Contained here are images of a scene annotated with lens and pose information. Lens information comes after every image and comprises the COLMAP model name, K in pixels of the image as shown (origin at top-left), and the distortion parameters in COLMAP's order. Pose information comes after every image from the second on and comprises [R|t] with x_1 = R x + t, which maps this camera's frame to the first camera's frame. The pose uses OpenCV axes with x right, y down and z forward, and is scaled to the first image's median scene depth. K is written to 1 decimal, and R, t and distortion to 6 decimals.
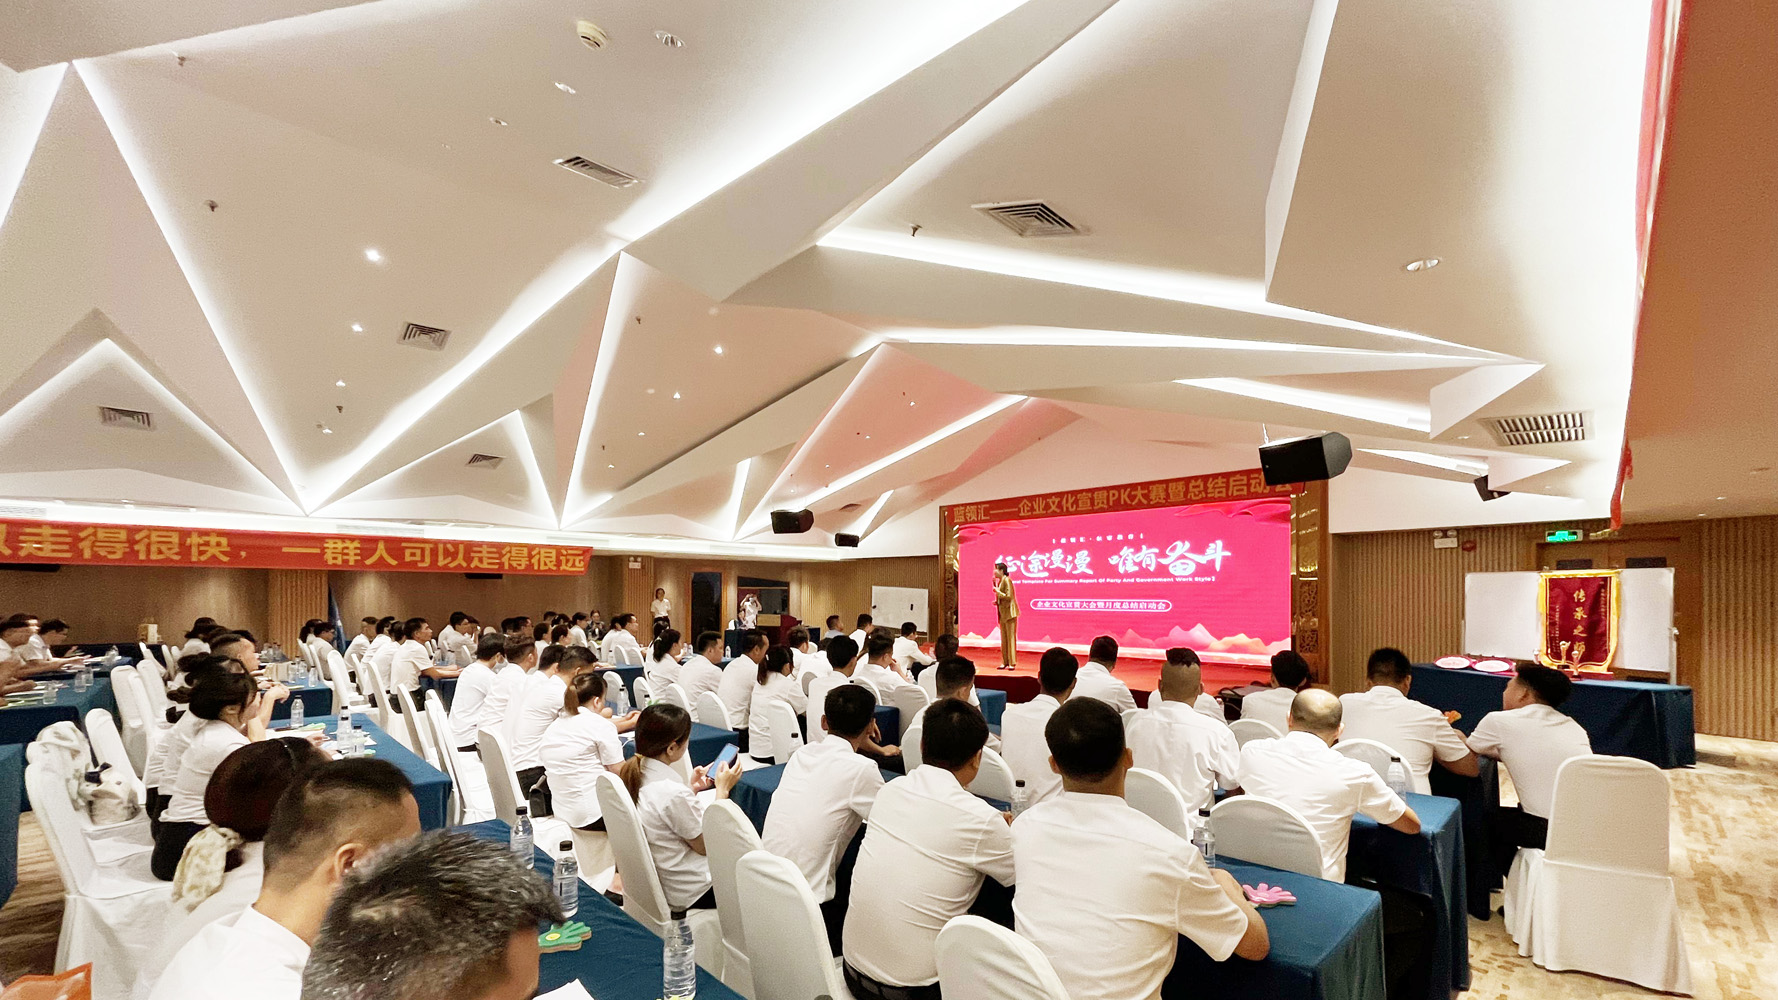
lens RADIAL K [[713.3, 0, 885.2], [0, 713.3, 587.6], [0, 0, 1]] dist [-0.011084, -0.000119]
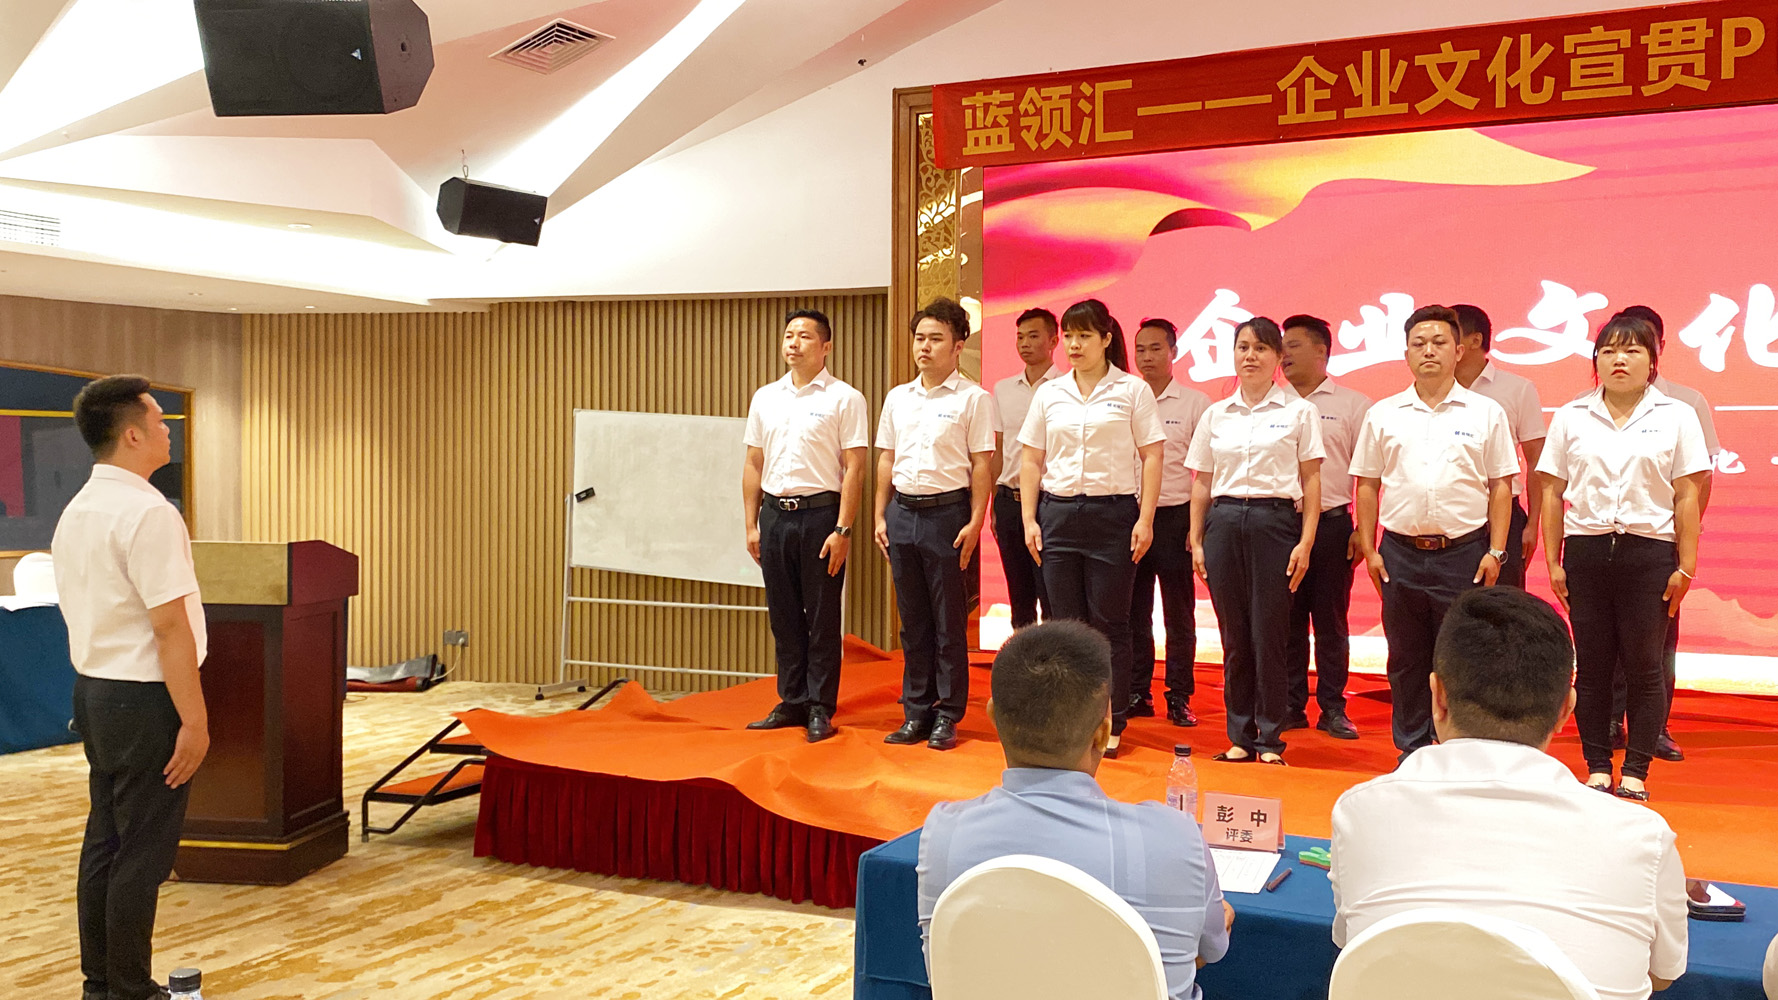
lens RADIAL K [[1651.1, 0, 915.0], [0, 1651.1, 508.1], [0, 0, 1]] dist [0.146838, -0.425320]
pose [[0.939101, -0.005139, 0.343604, -0.147639], [-0.007740, 0.999318, 0.036101, 0.013635], [-0.343555, -0.036562, 0.938421, 0.566665]]
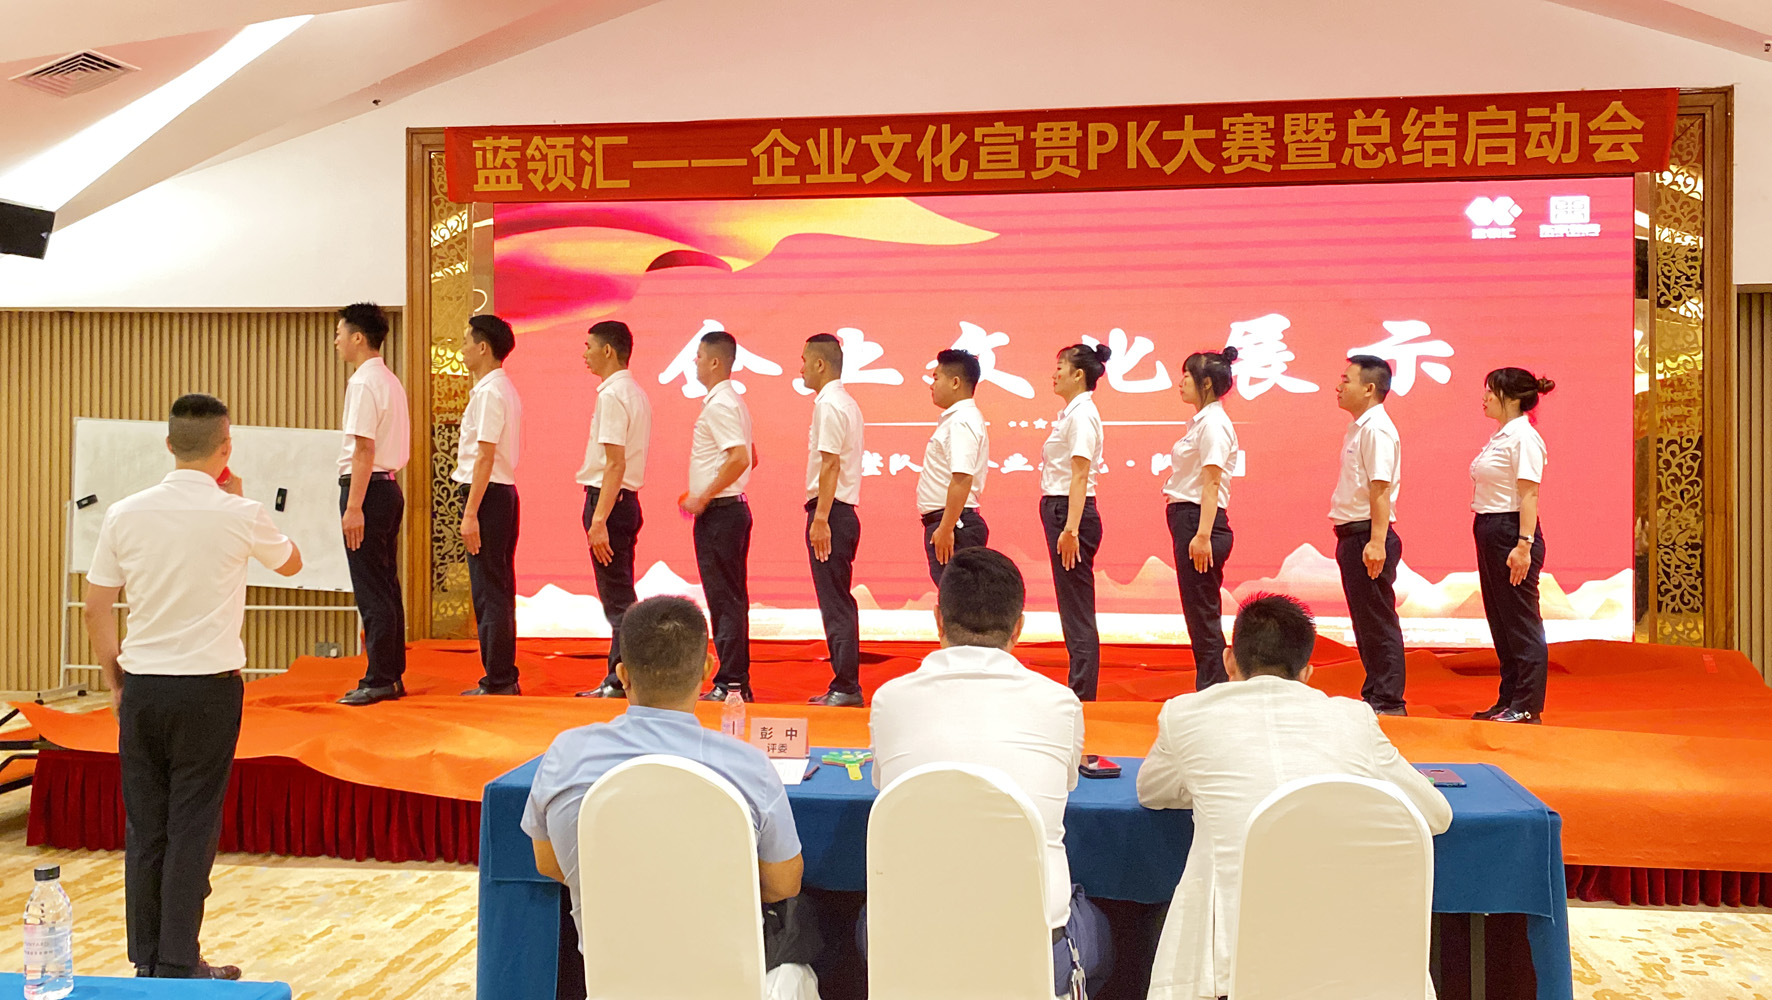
lens RADIAL K [[1549.7, 0, 888.7], [0, 1549.7, 471.0], [0, 0, 1]] dist [0.091940, -0.199236]
pose [[0.782484, -0.002348, 0.622667, -0.192284], [-0.005076, 0.999936, 0.010151, 0.012657], [-0.622650, -0.011104, 0.782421, 0.526285]]
